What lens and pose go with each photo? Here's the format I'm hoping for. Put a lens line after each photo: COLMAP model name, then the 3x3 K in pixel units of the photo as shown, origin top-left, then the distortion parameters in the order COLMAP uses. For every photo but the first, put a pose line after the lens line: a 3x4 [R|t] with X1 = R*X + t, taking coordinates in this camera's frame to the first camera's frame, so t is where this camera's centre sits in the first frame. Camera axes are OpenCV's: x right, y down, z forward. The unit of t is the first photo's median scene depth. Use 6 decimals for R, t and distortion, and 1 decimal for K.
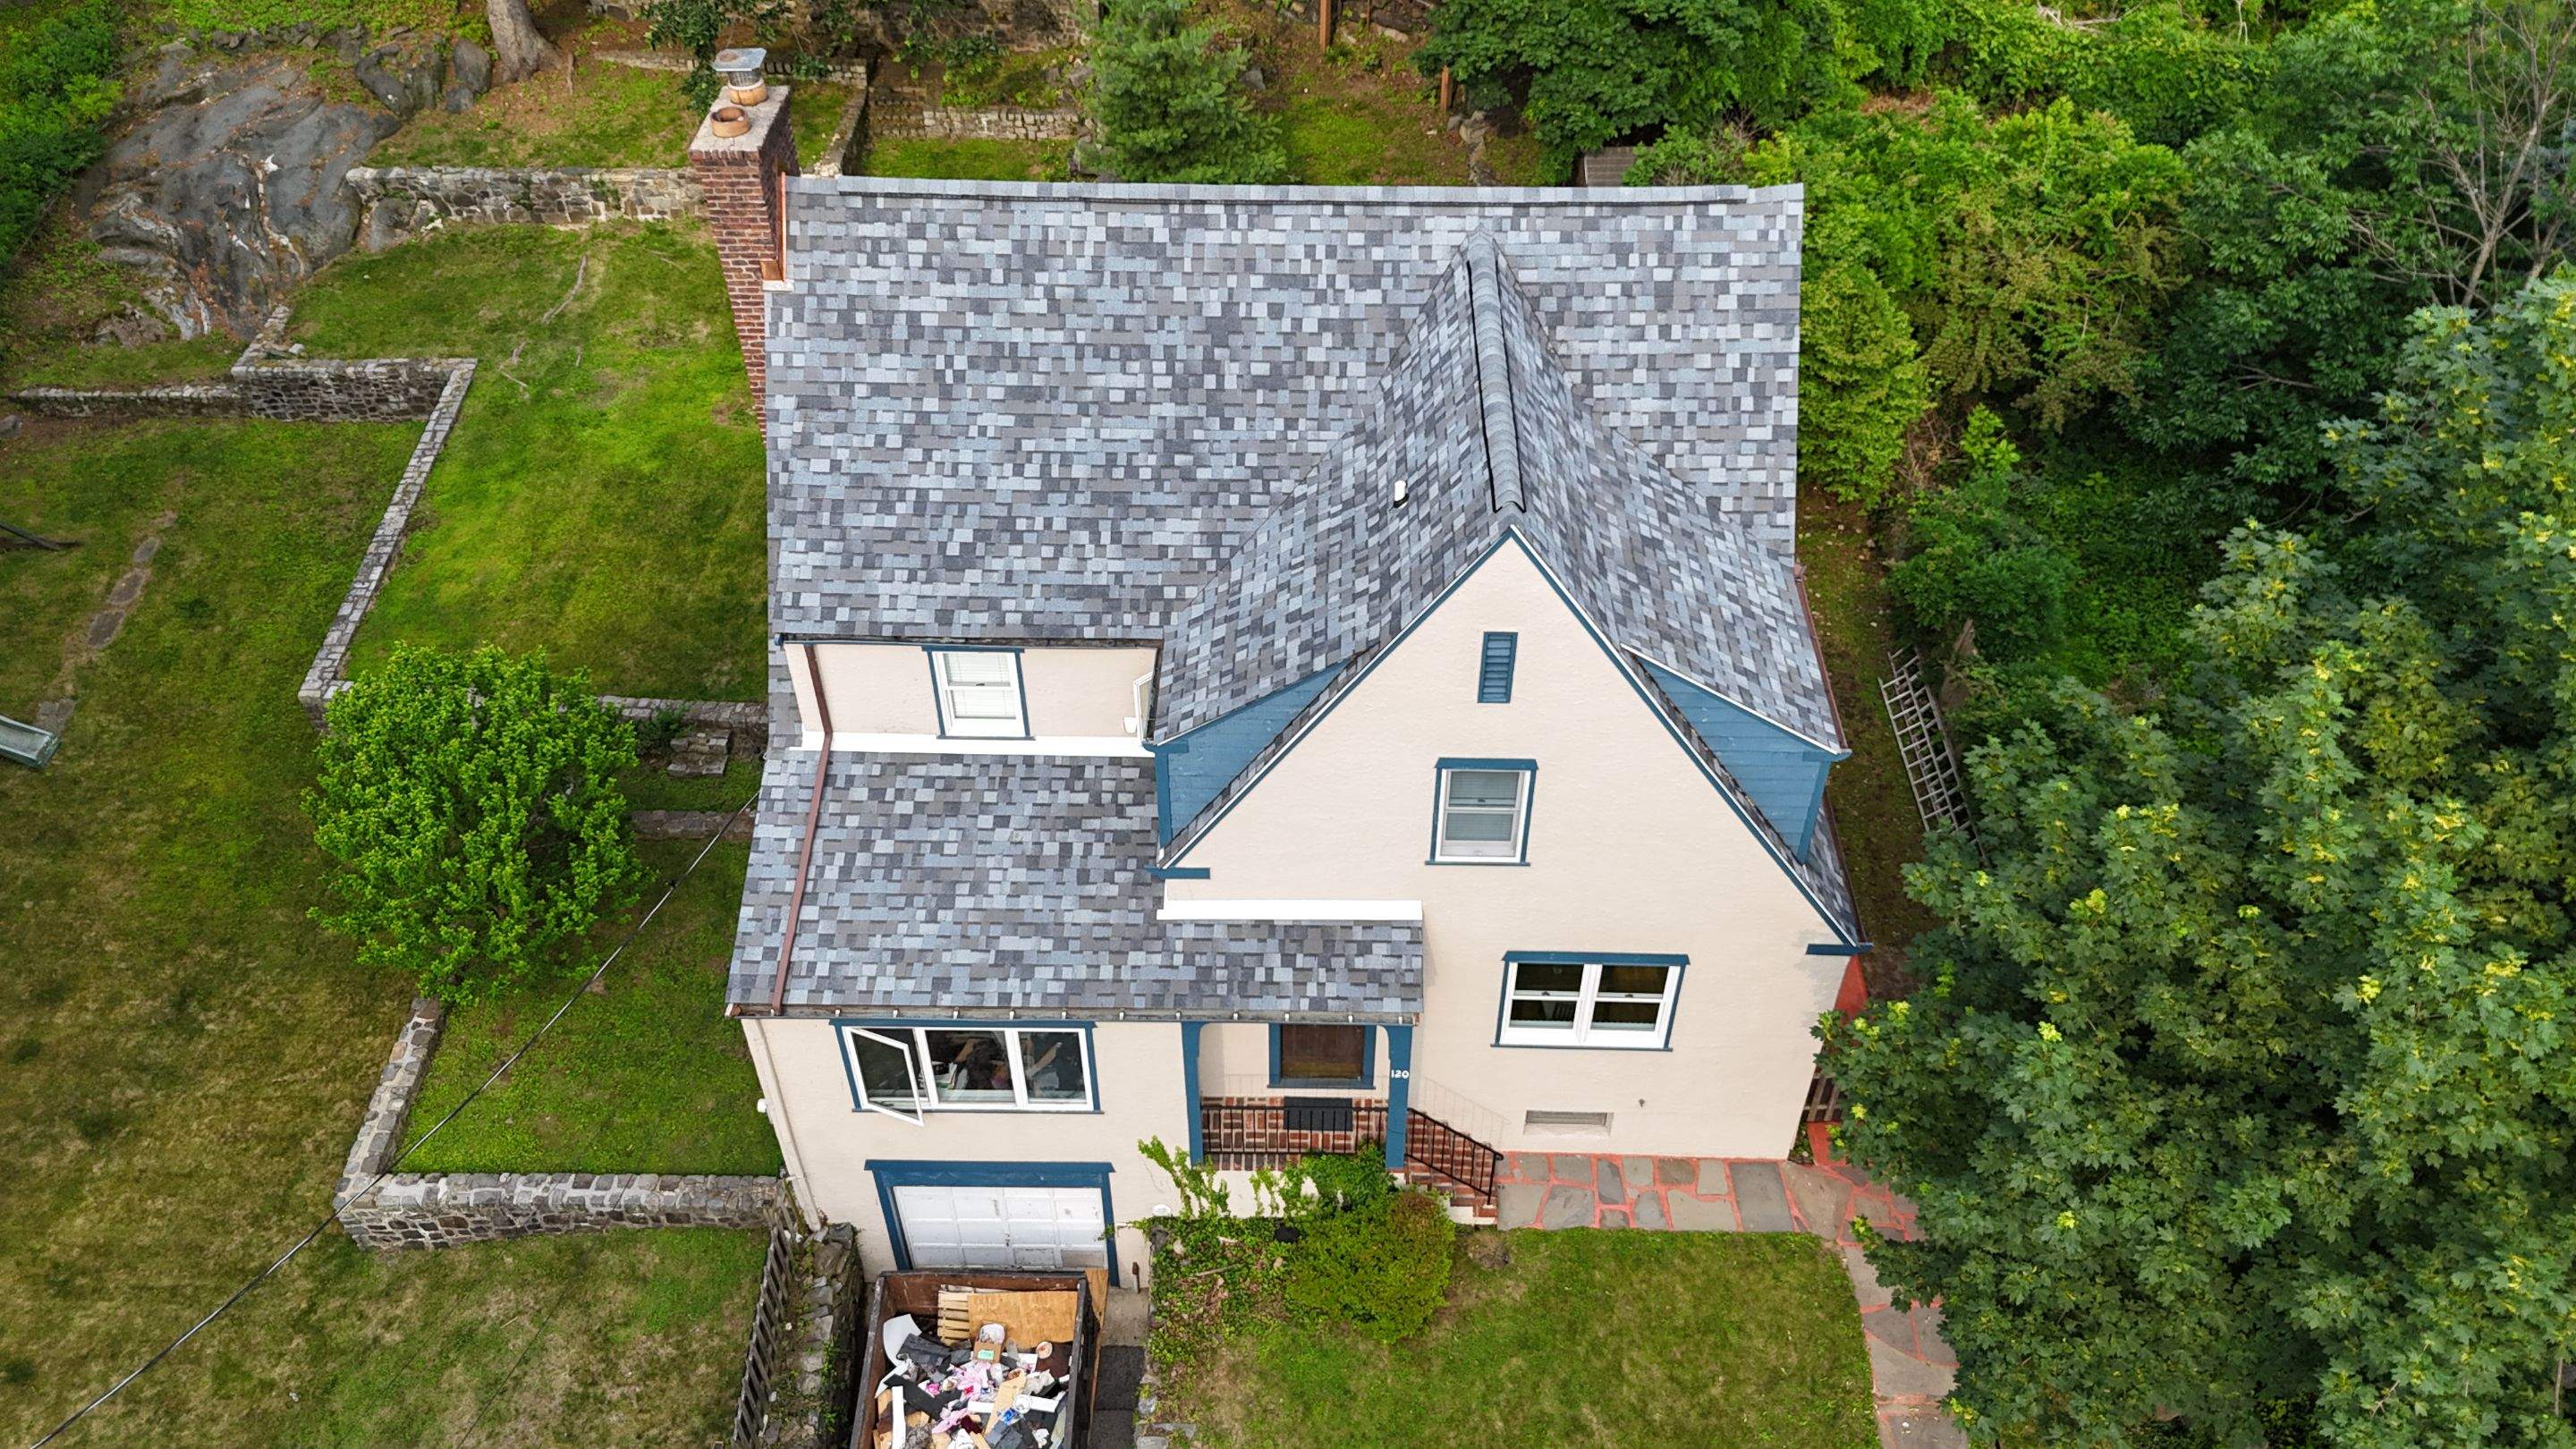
lens RADIAL K [[1875.7, 0, 1302.1], [0, 1875.7, 731.4], [0, 0, 1]] dist [0.011887, -0.008151]
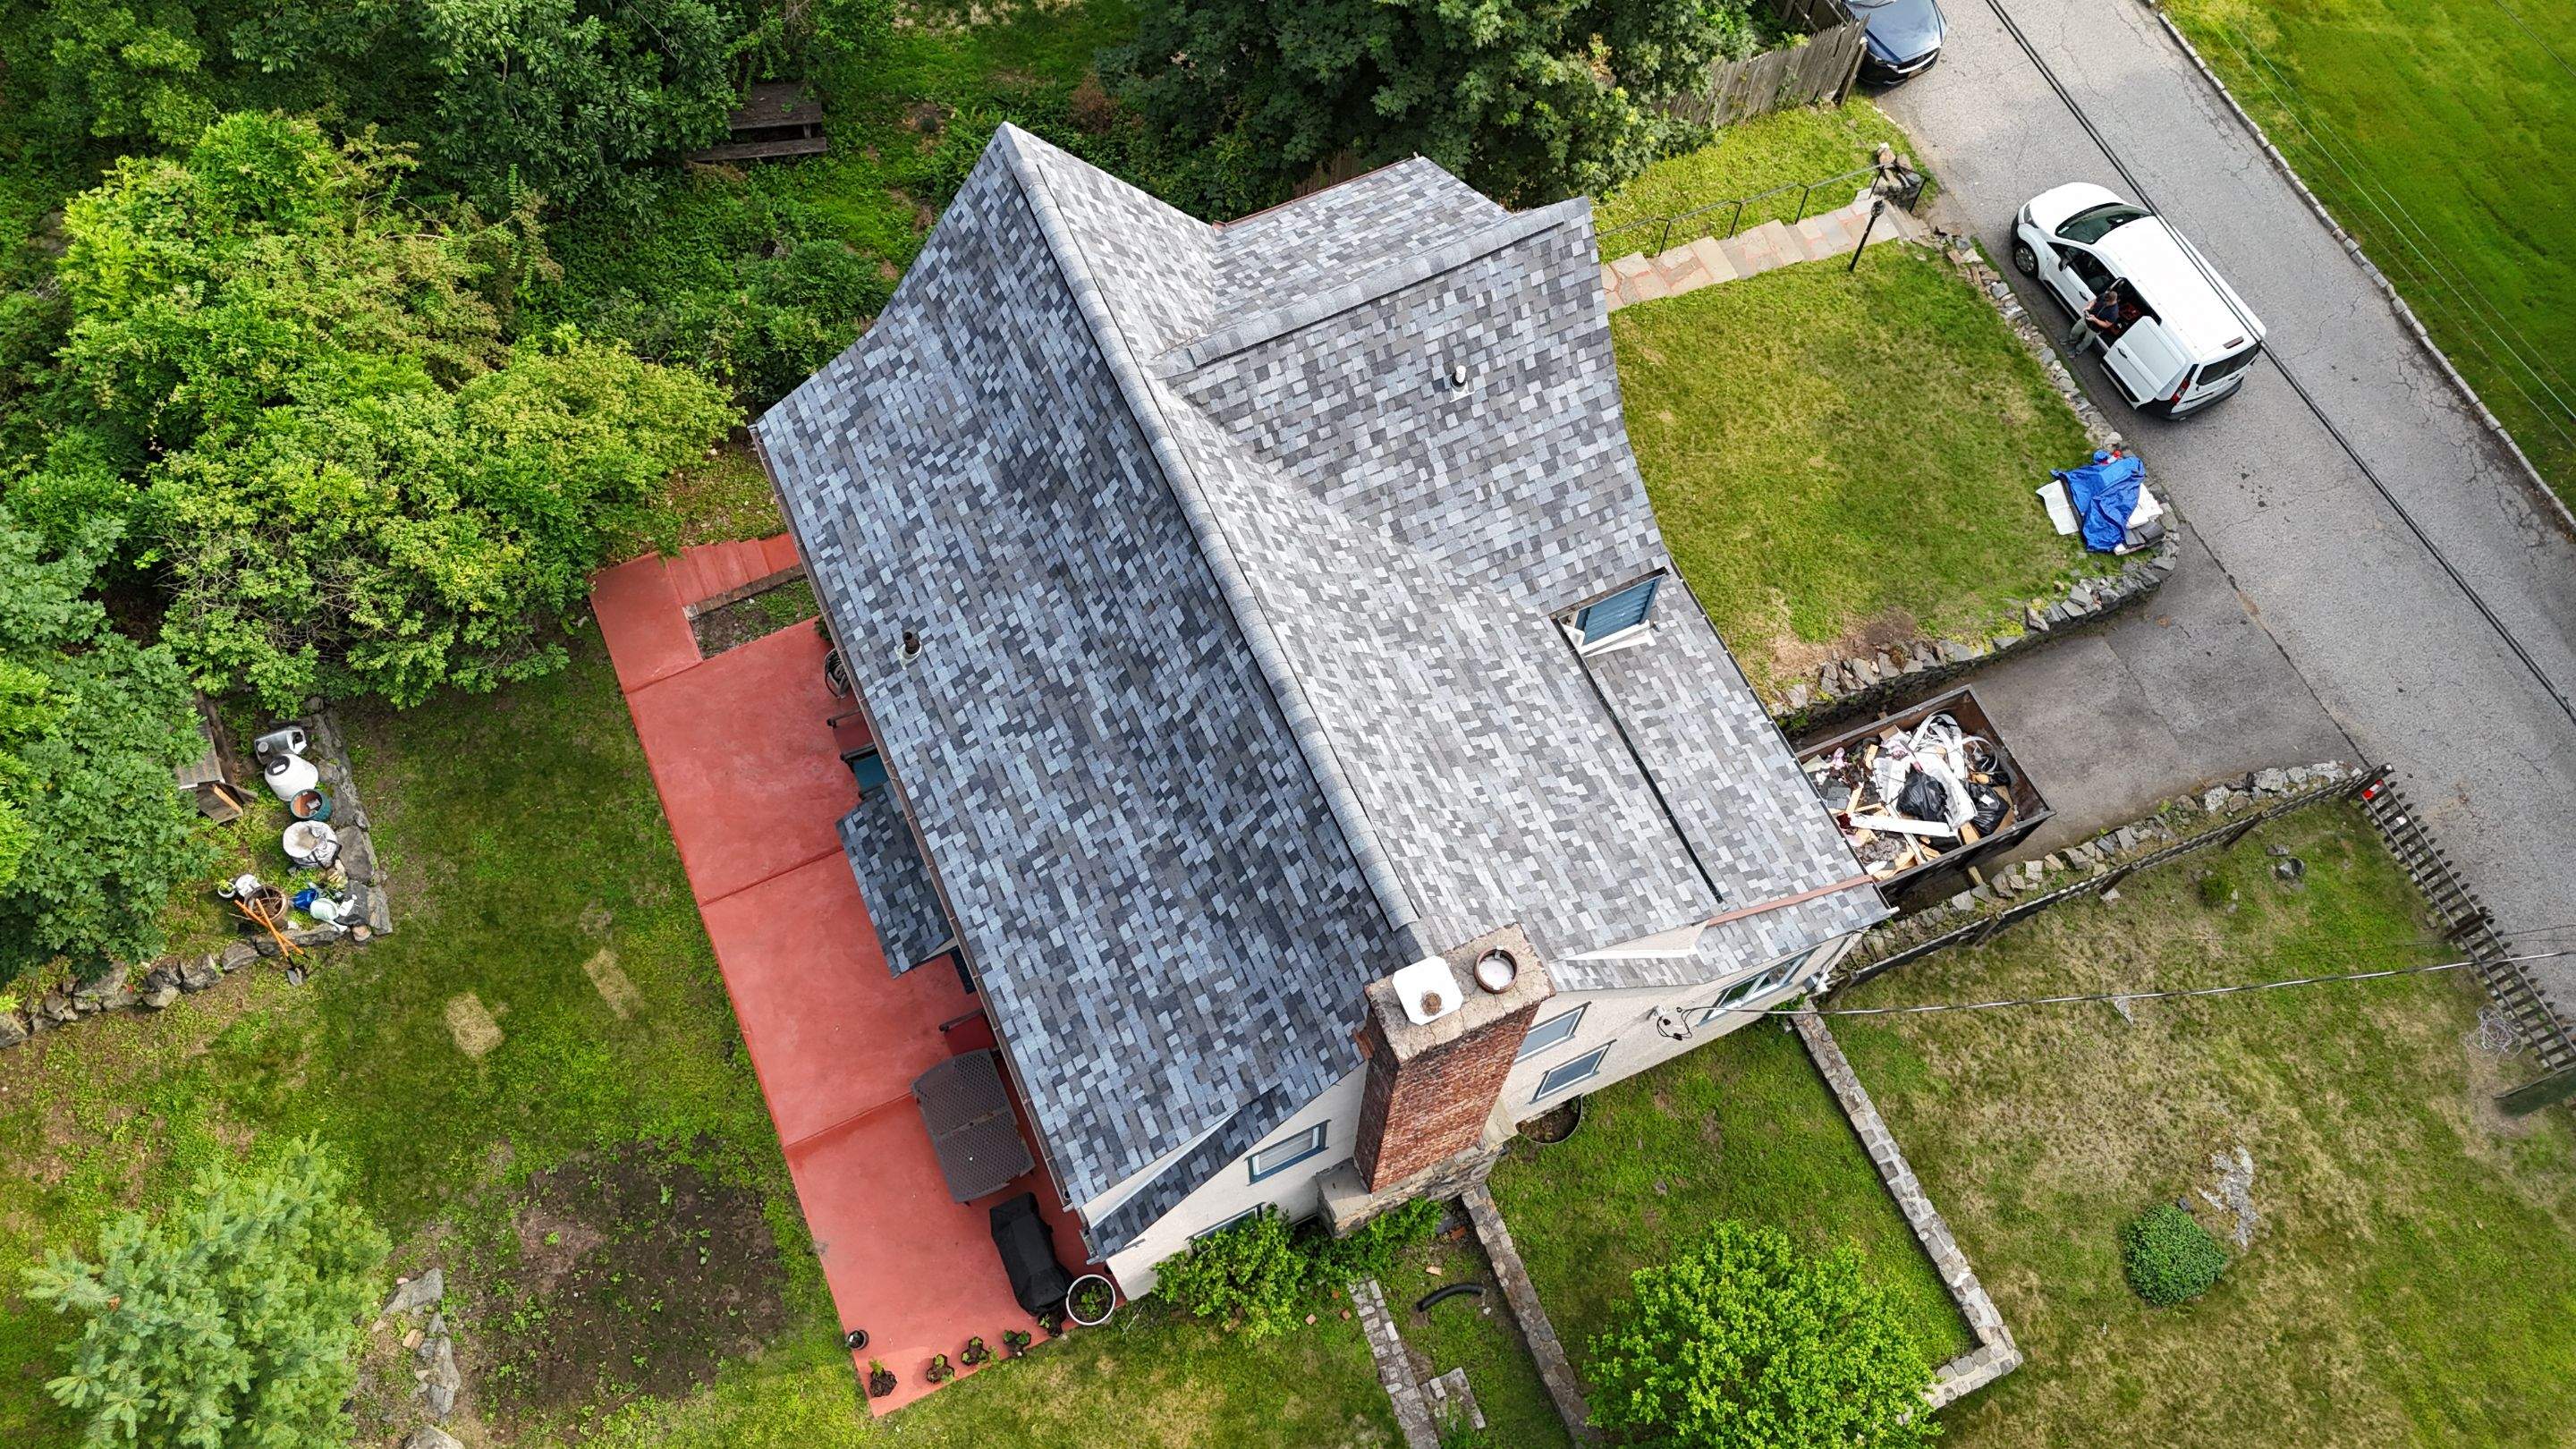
lens RADIAL K [[1875.7, 0, 1290.6], [0, 1875.7, 726.6], [0, 0, 1]] dist [0.011887, -0.008151]
pose [[-0.429346, -0.826218, 0.364727, -0.306002], [0.616153, 0.027296, 0.787153, -0.665550], [-0.660316, 0.562689, 0.497358, 0.370732]]
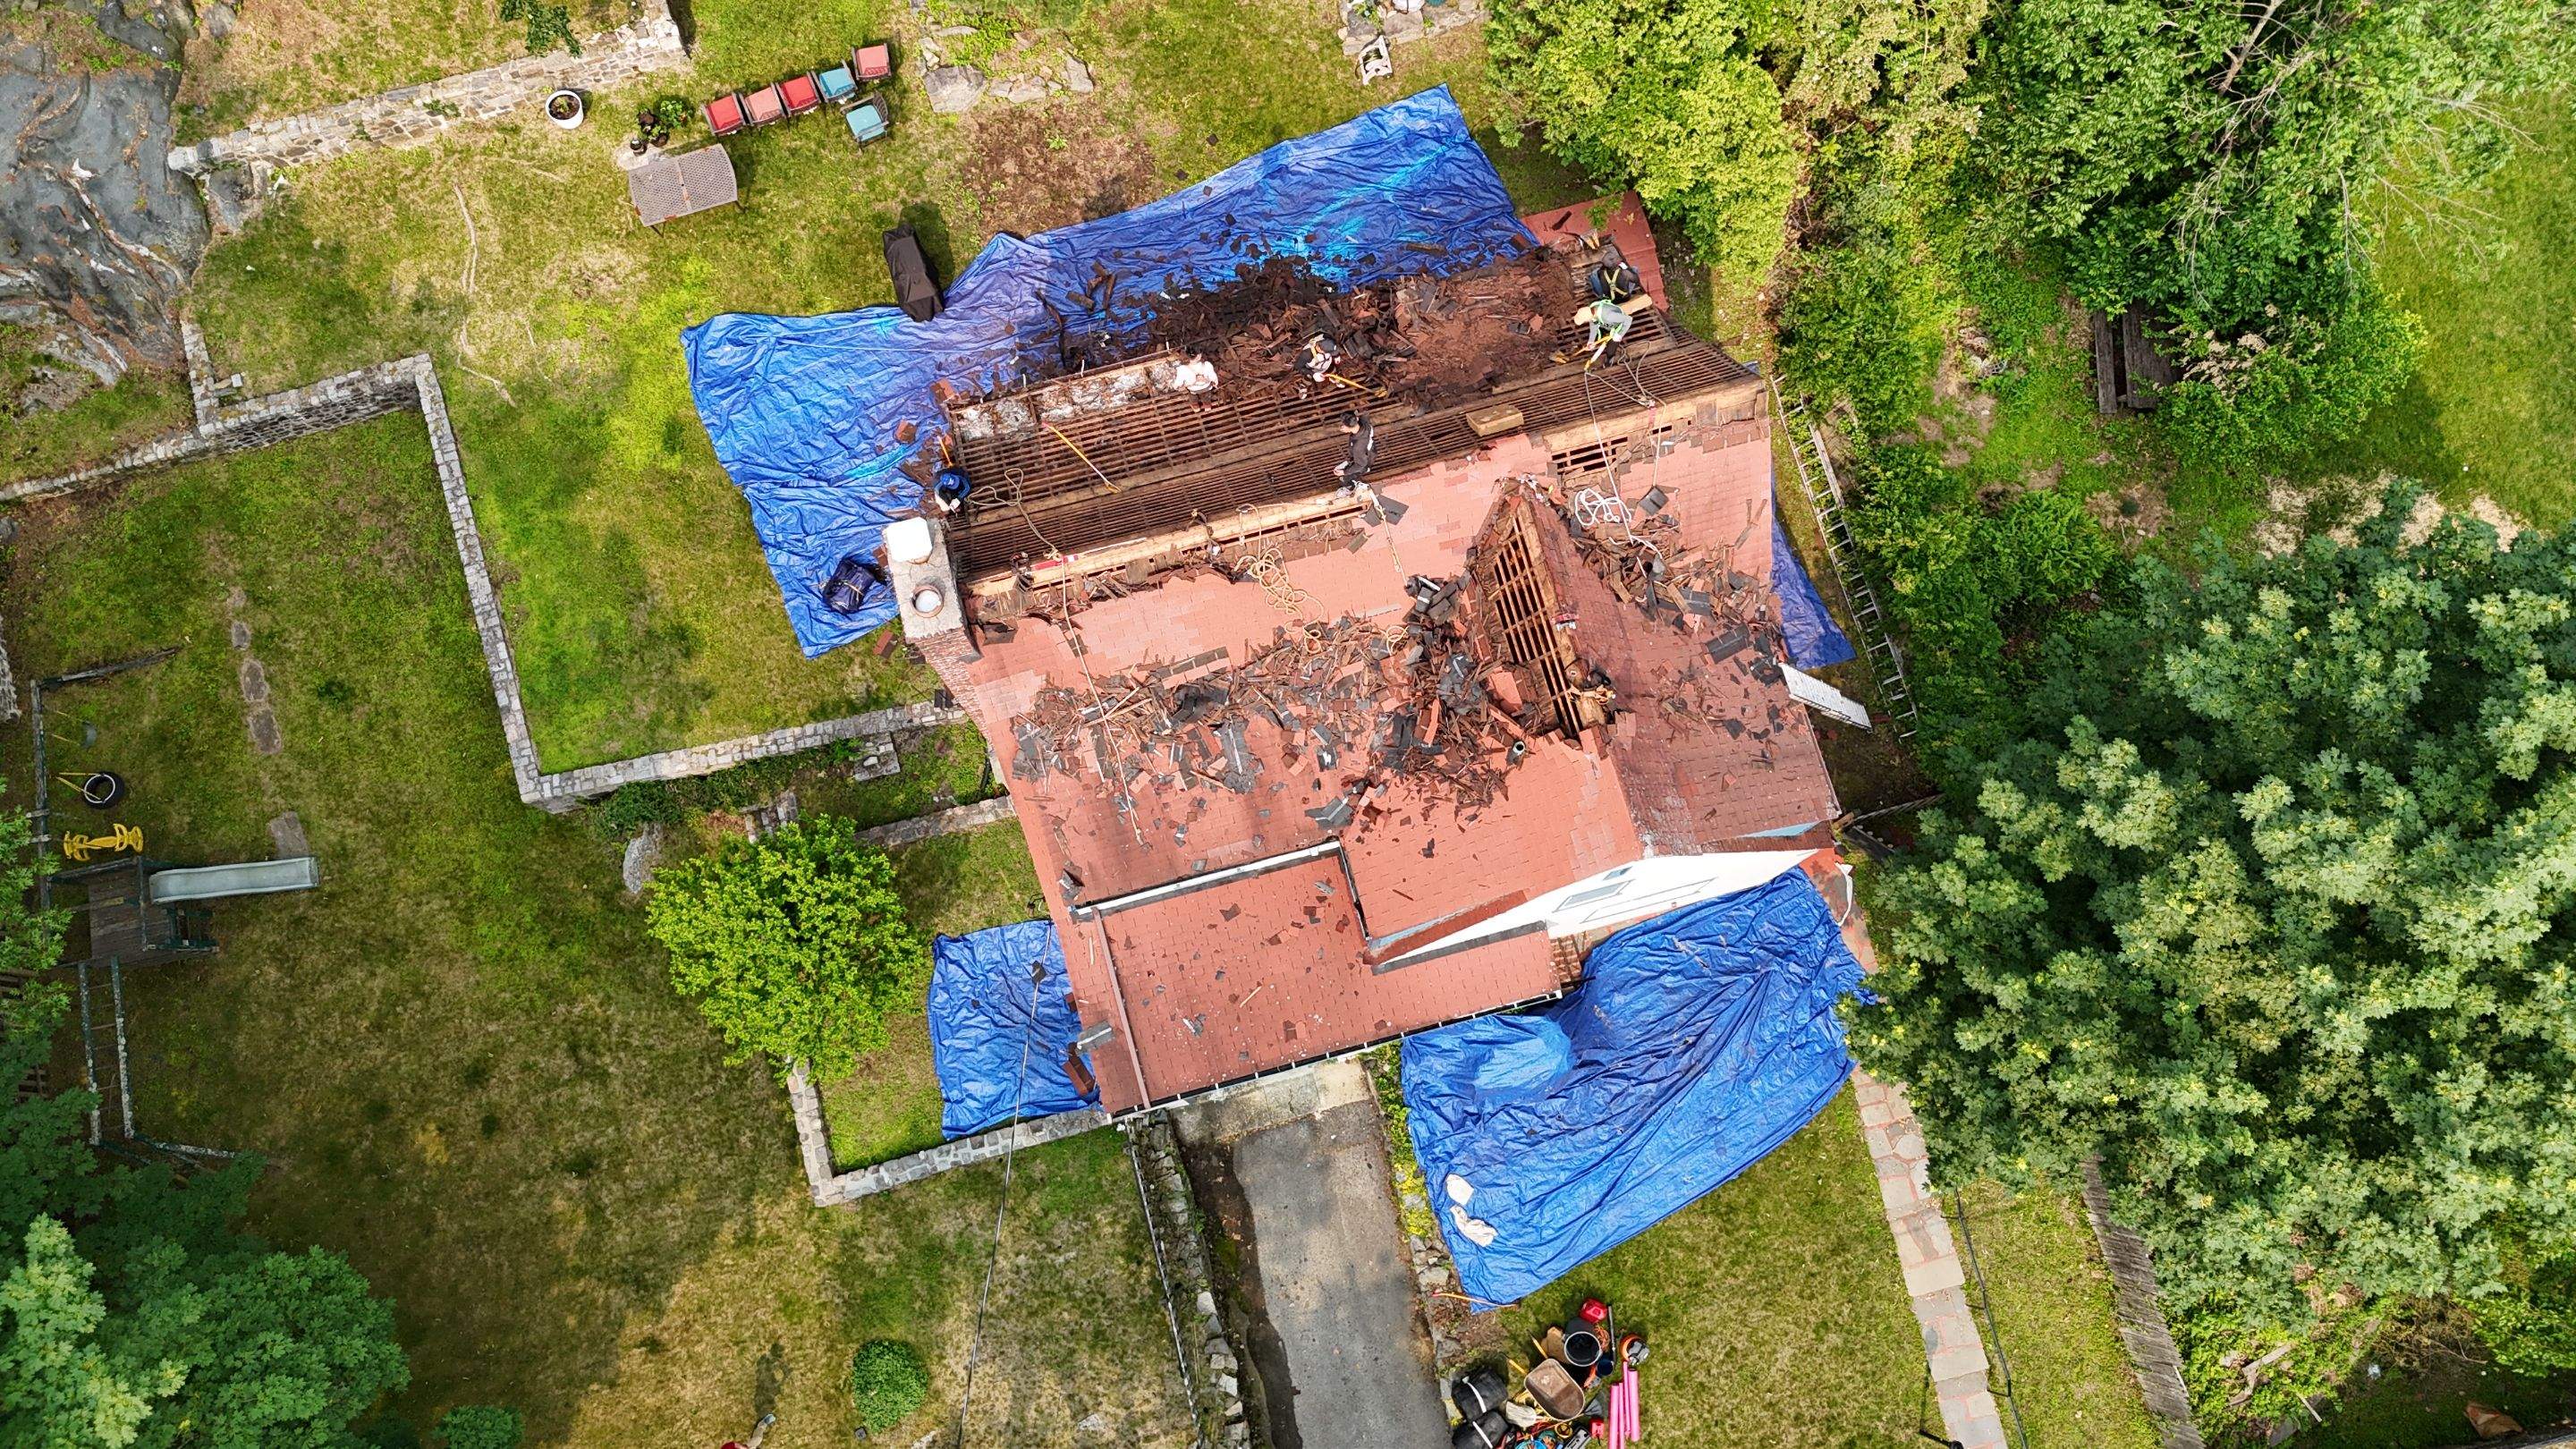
lens RADIAL K [[1875.7, 0, 1281.2], [0, 1875.7, 713.0], [0, 0, 1]] dist [0.011887, -0.008151]
pose [[0.961727, -0.267277, 0.060358, -0.115259], [0.191134, 0.812211, 0.551163, -0.561951], [-0.196337, -0.518533, 0.832211, -0.049992]]
